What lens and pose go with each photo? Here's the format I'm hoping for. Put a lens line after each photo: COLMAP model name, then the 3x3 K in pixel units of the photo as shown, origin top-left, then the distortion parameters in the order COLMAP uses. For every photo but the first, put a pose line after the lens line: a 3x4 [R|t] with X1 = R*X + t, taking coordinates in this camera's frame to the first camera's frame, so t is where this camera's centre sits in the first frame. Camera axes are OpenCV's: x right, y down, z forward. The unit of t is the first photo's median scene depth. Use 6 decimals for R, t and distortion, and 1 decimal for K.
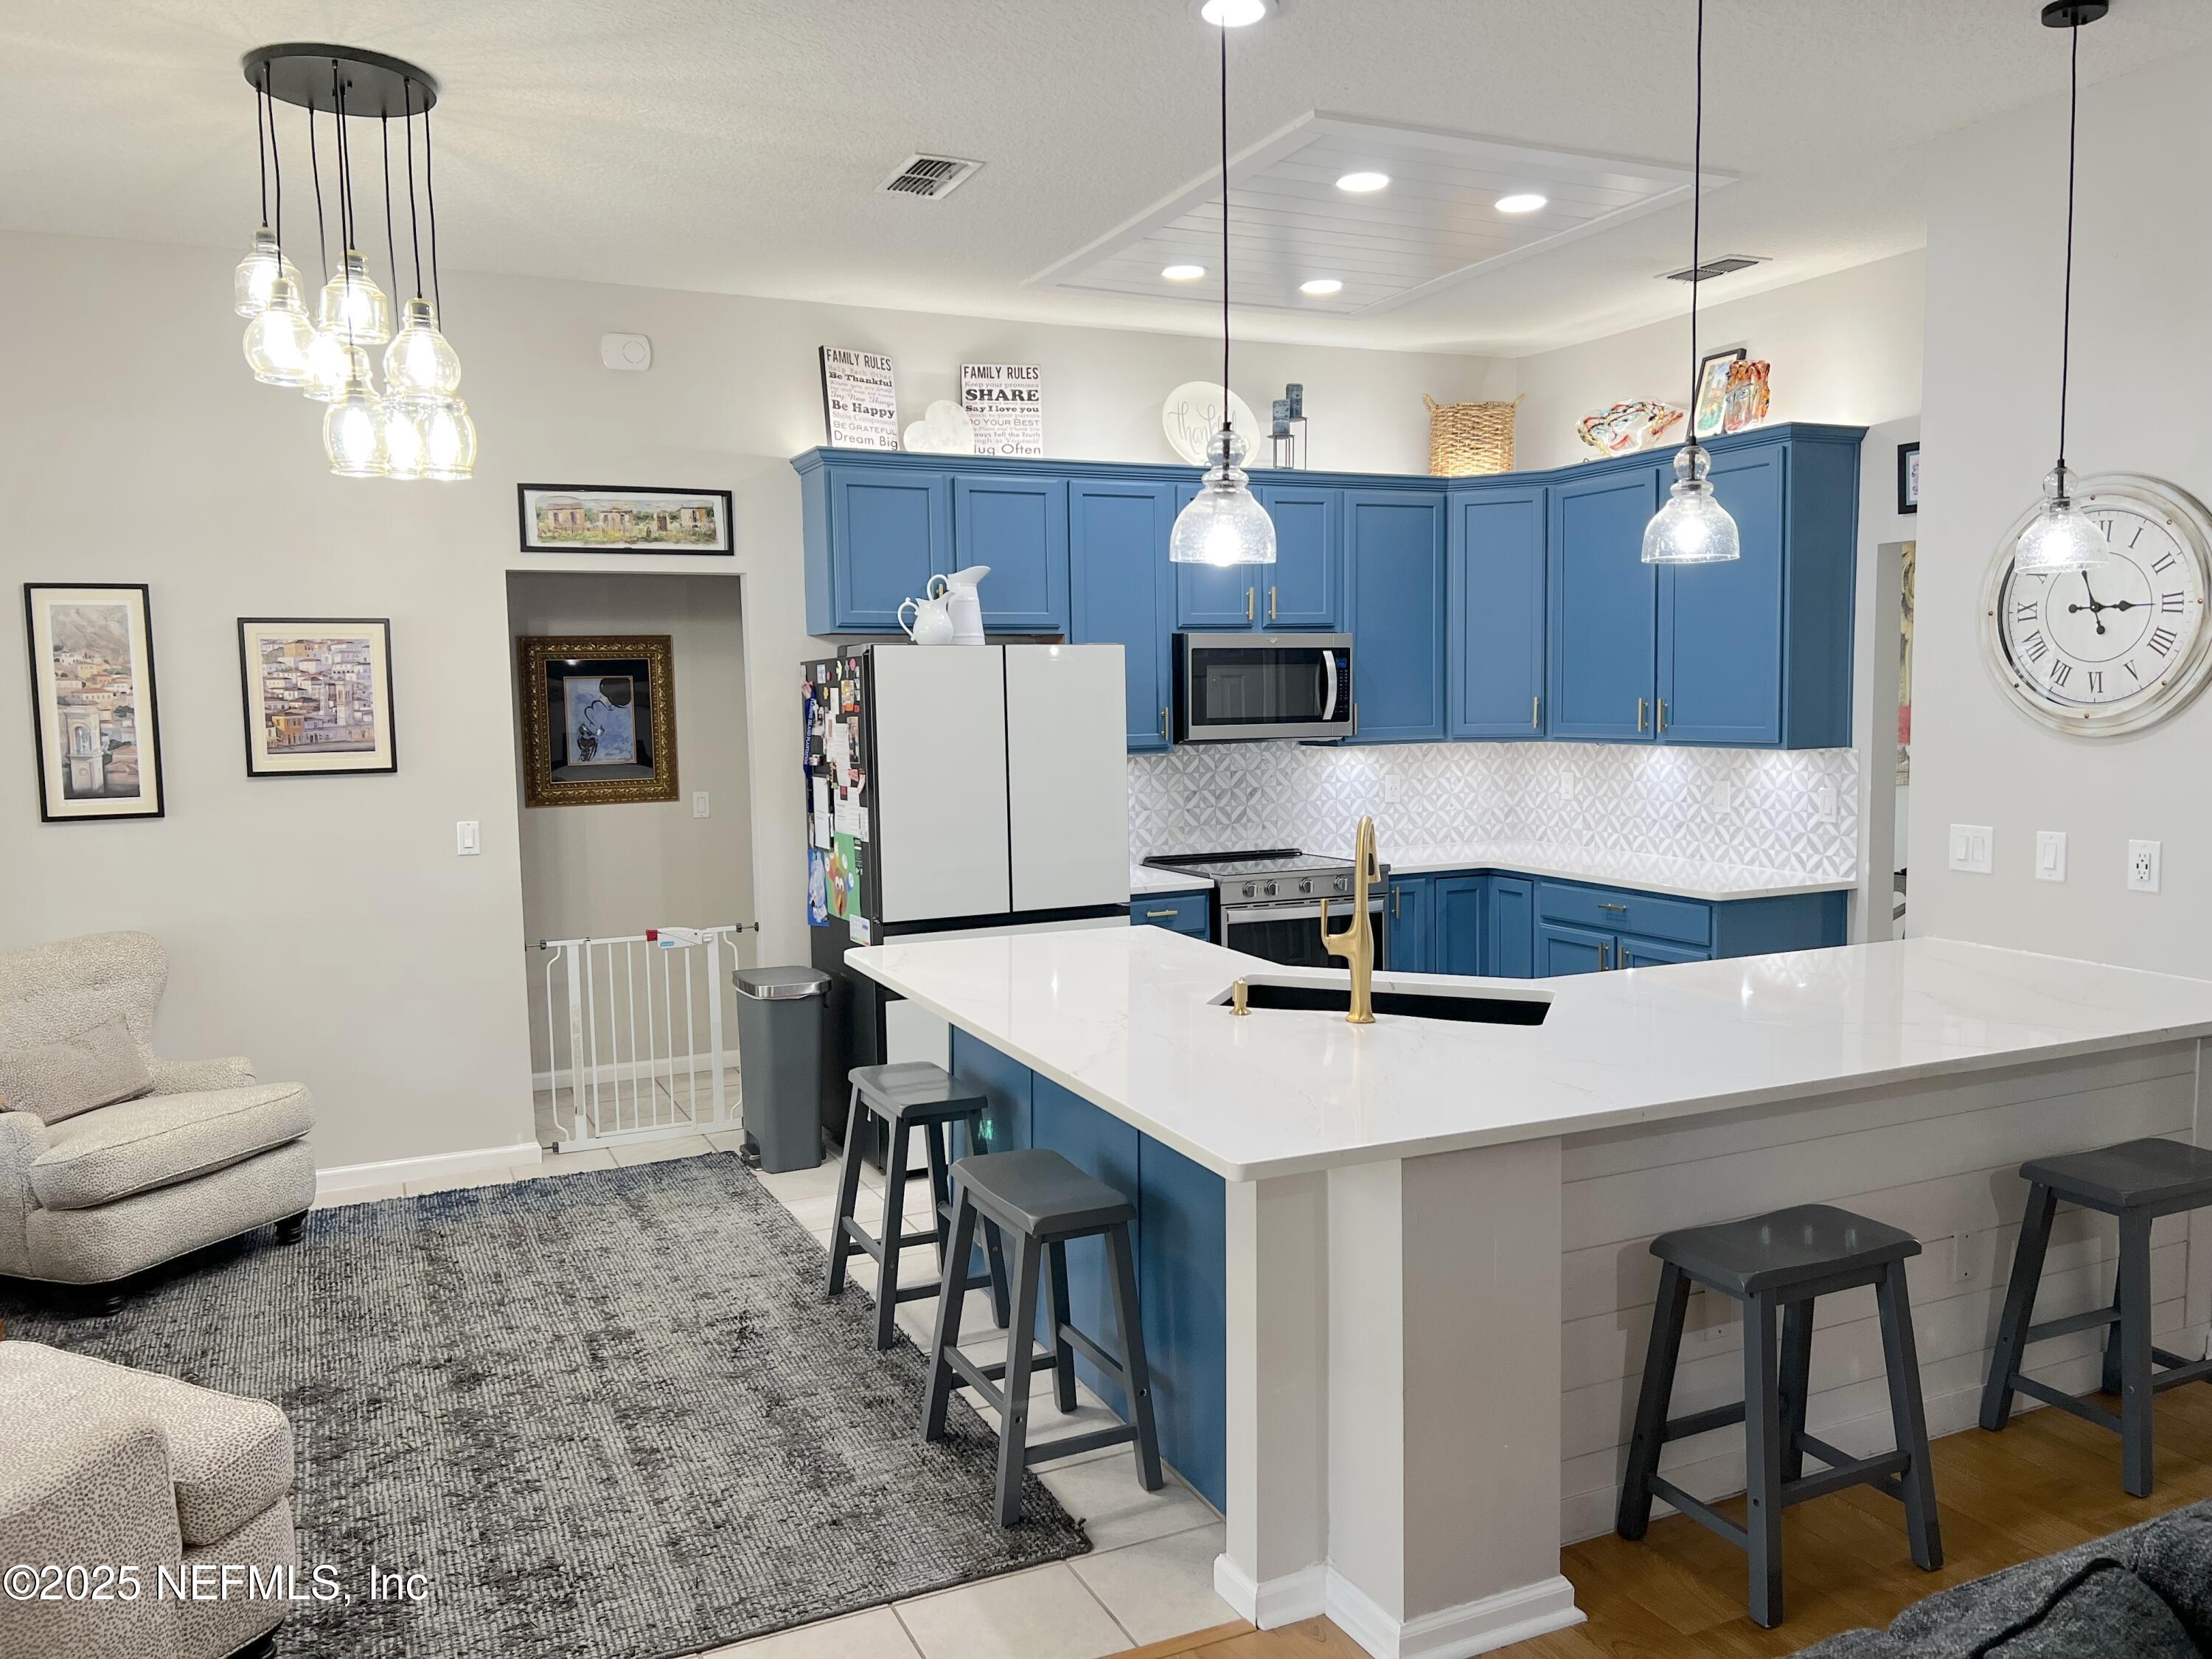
lens RADIAL K [[1659.5, 0, 1116.4], [0, 1659.5, 844.0], [0, 0, 1]] dist [0.049750, -0.058614]
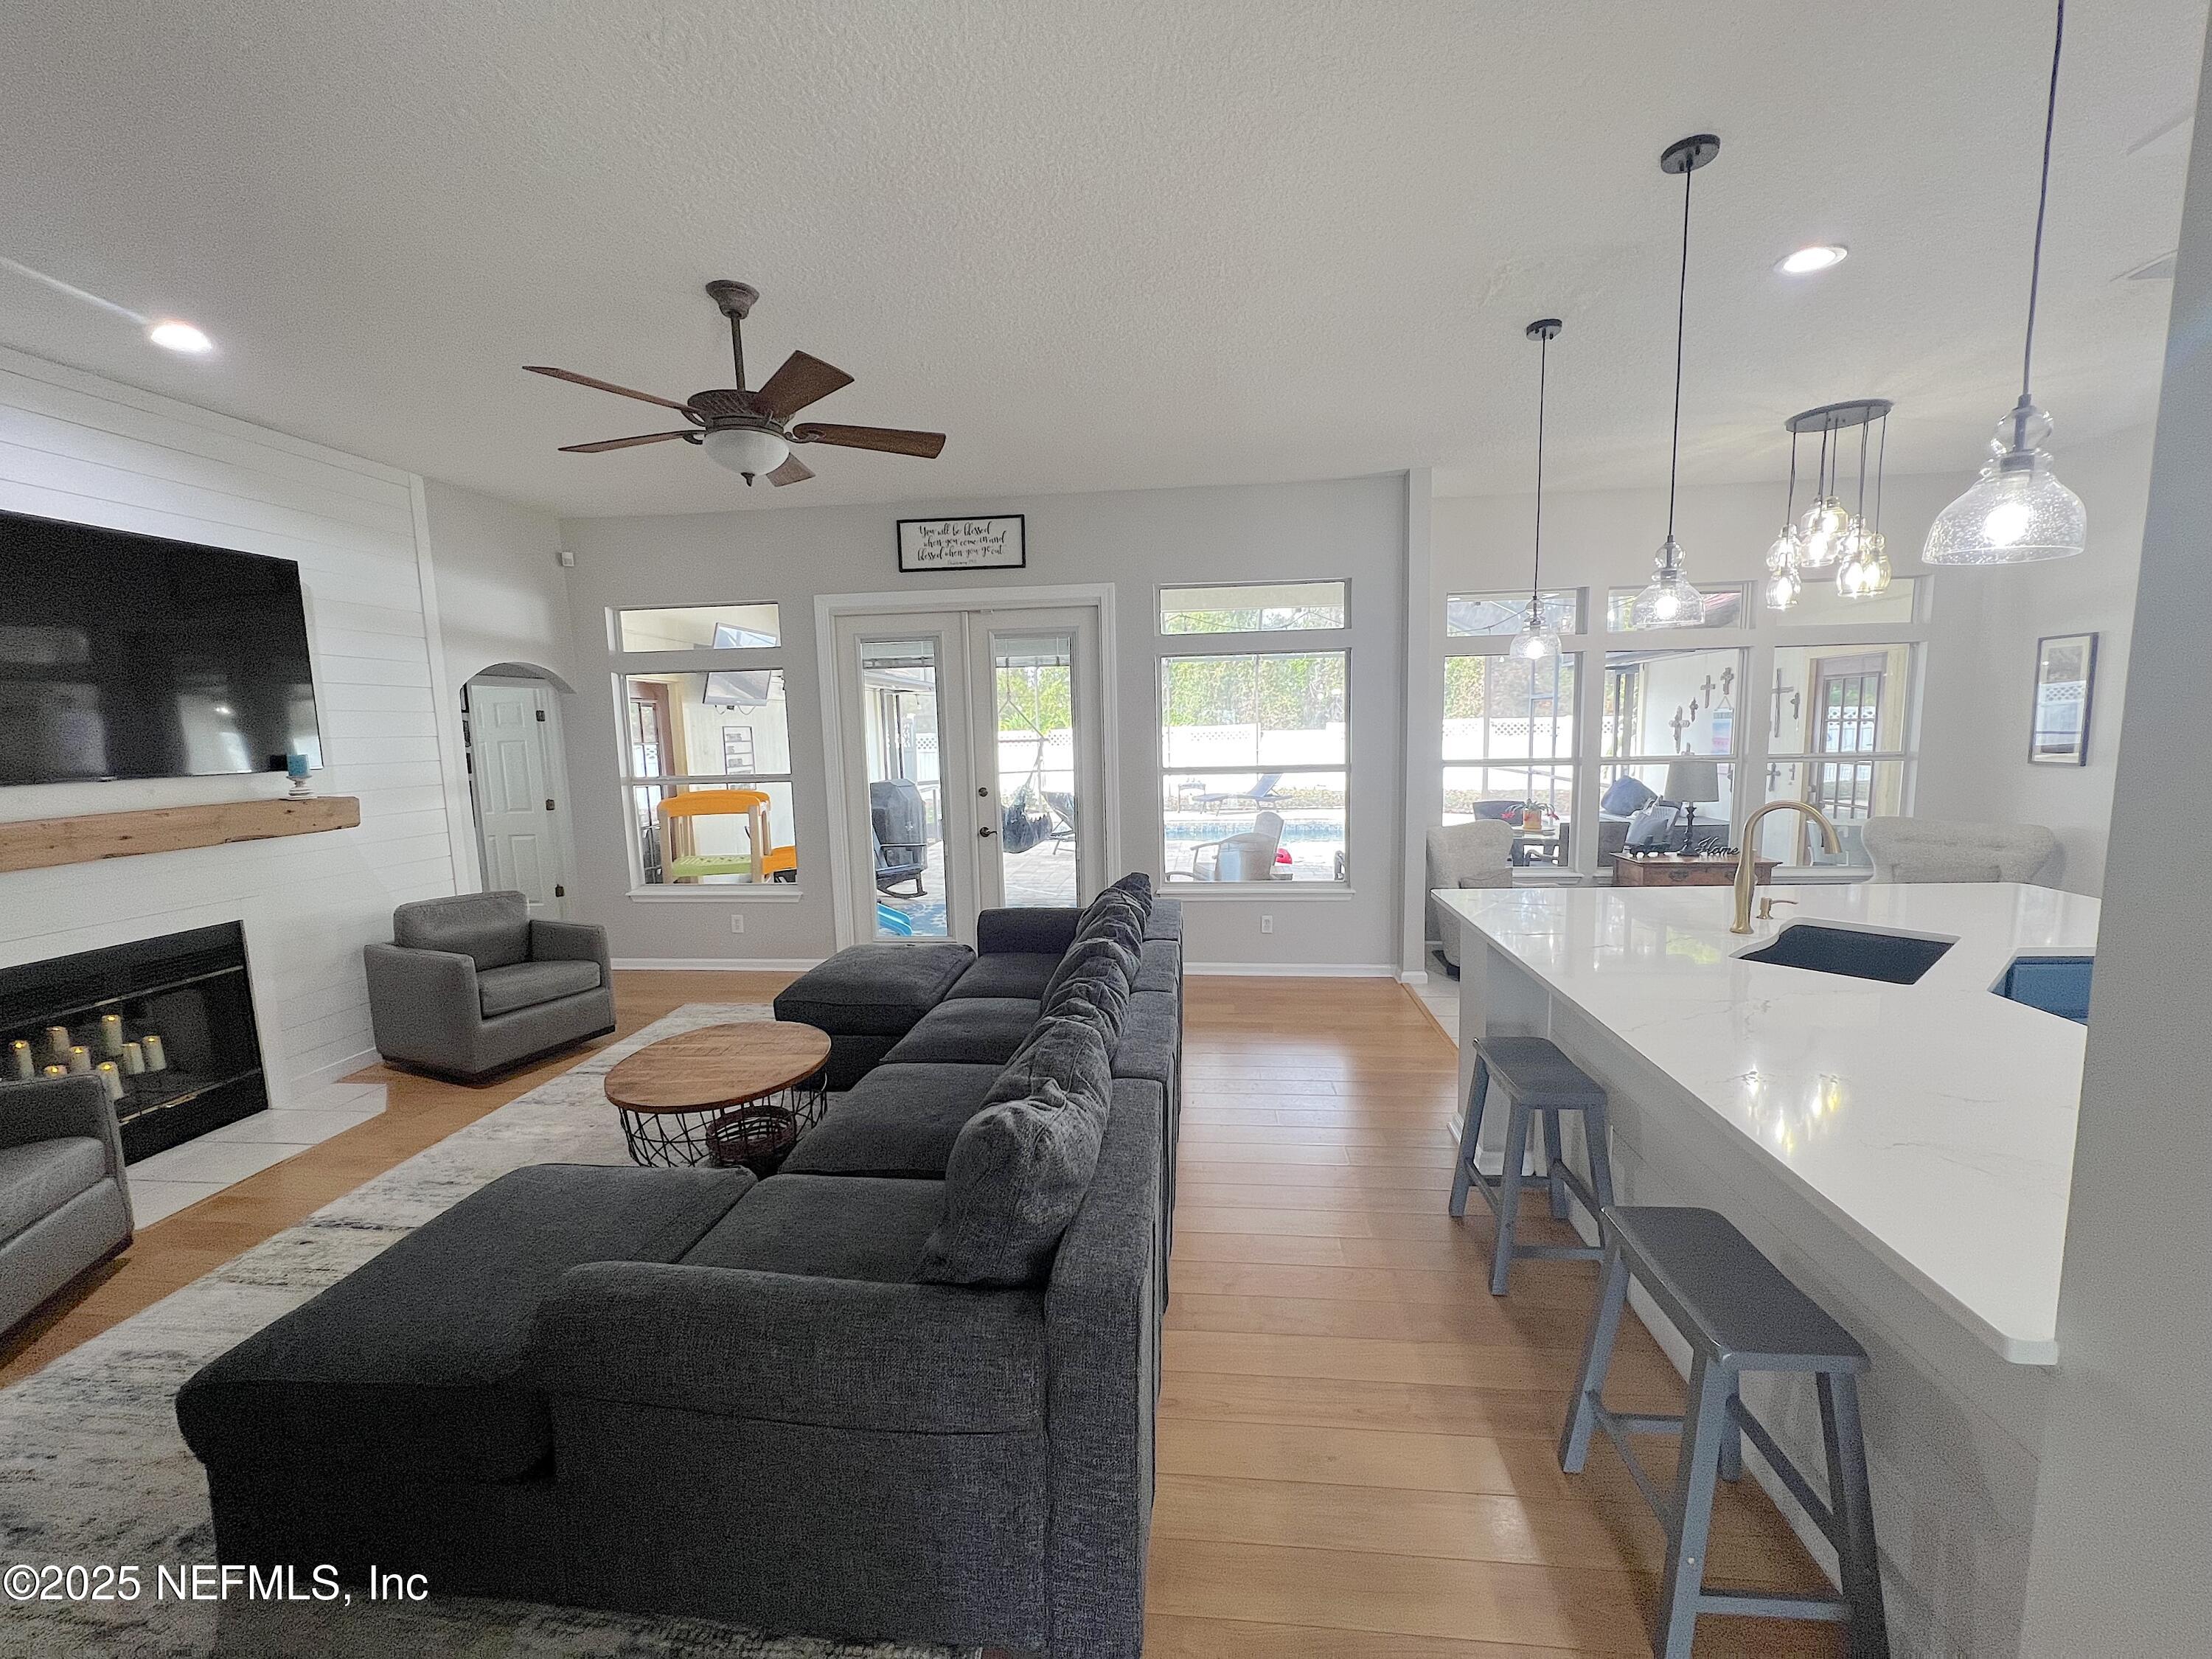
lens RADIAL K [[880.1, 0, 1106.9], [0, 880.1, 832.3], [0, 0, 1]] dist [-0.003808, 0.001010]
pose [[-0.527241, 0.132947, -0.839251, 0.662850], [-0.046633, 0.981668, 0.184804, -0.062974], [0.848435, 0.136573, -0.511376, 0.550663]]
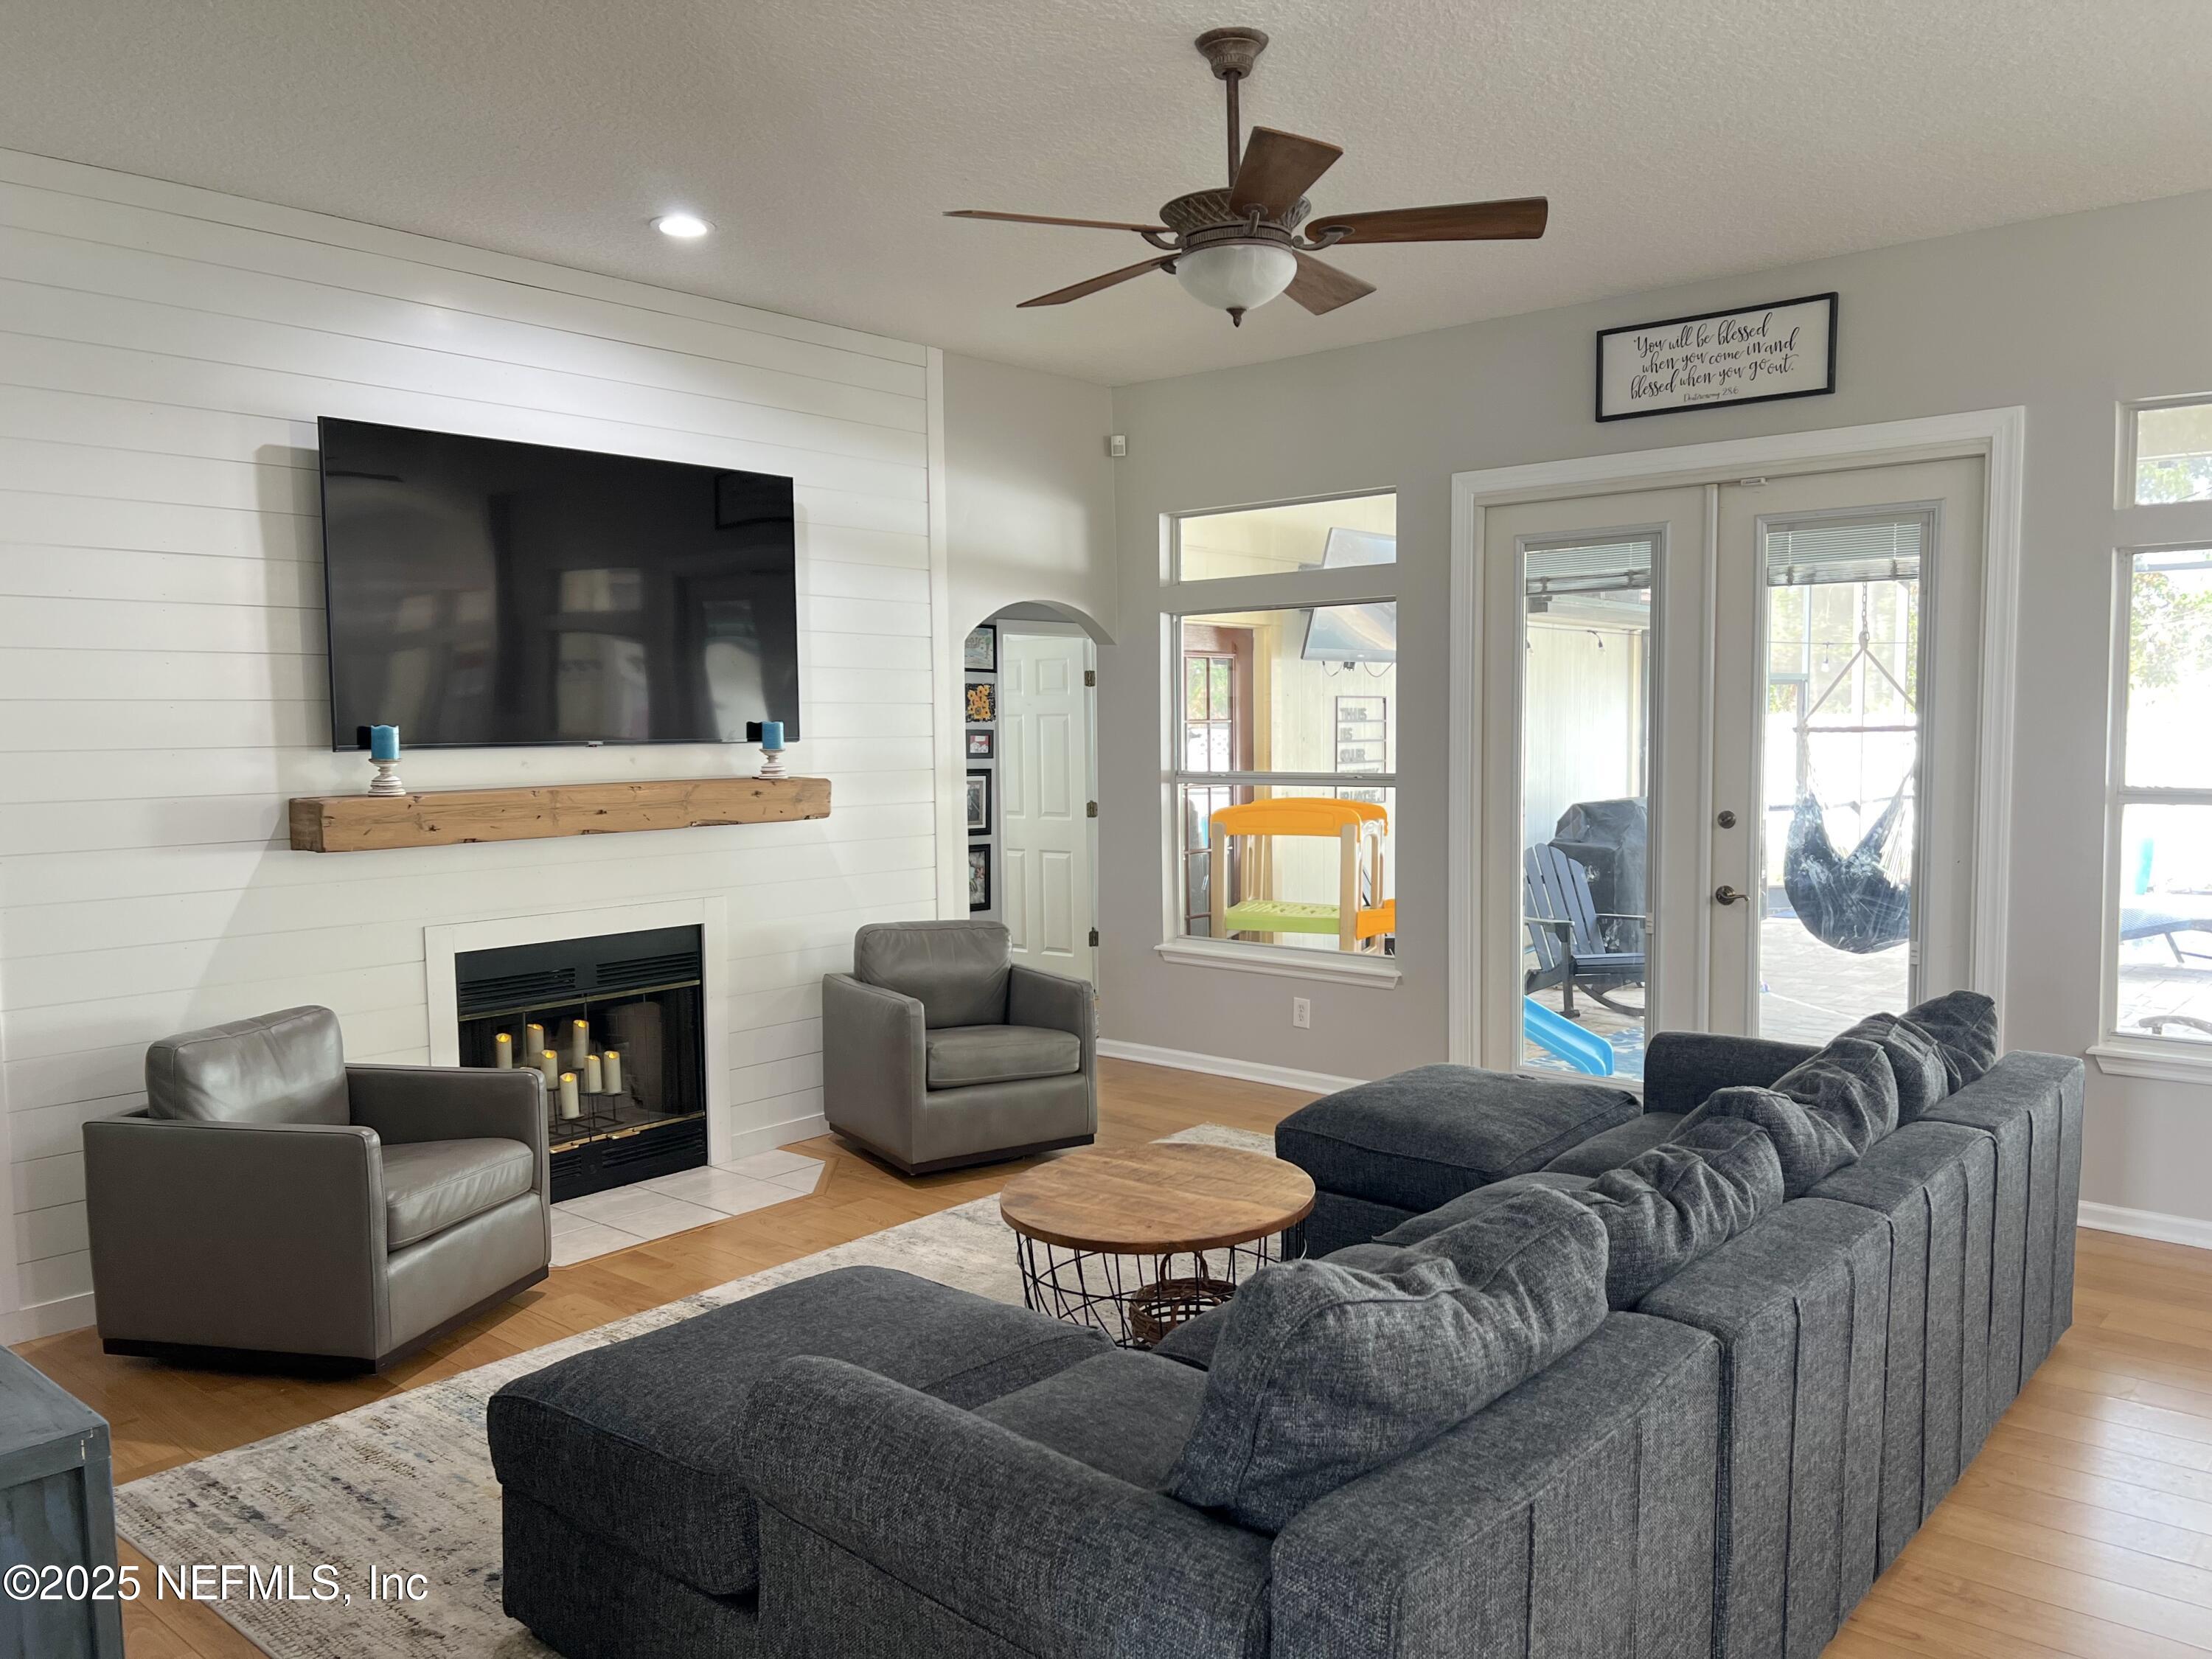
lens RADIAL K [[1659.5, 0, 1150.2], [0, 1659.5, 836.8], [0, 0, 1]] dist [0.049750, -0.058614]
pose [[-0.913447, 0.055357, -0.403176, 0.620727], [-0.012640, 0.986368, 0.164069, -0.067222], [0.406762, 0.154964, -0.900295, 0.672964]]
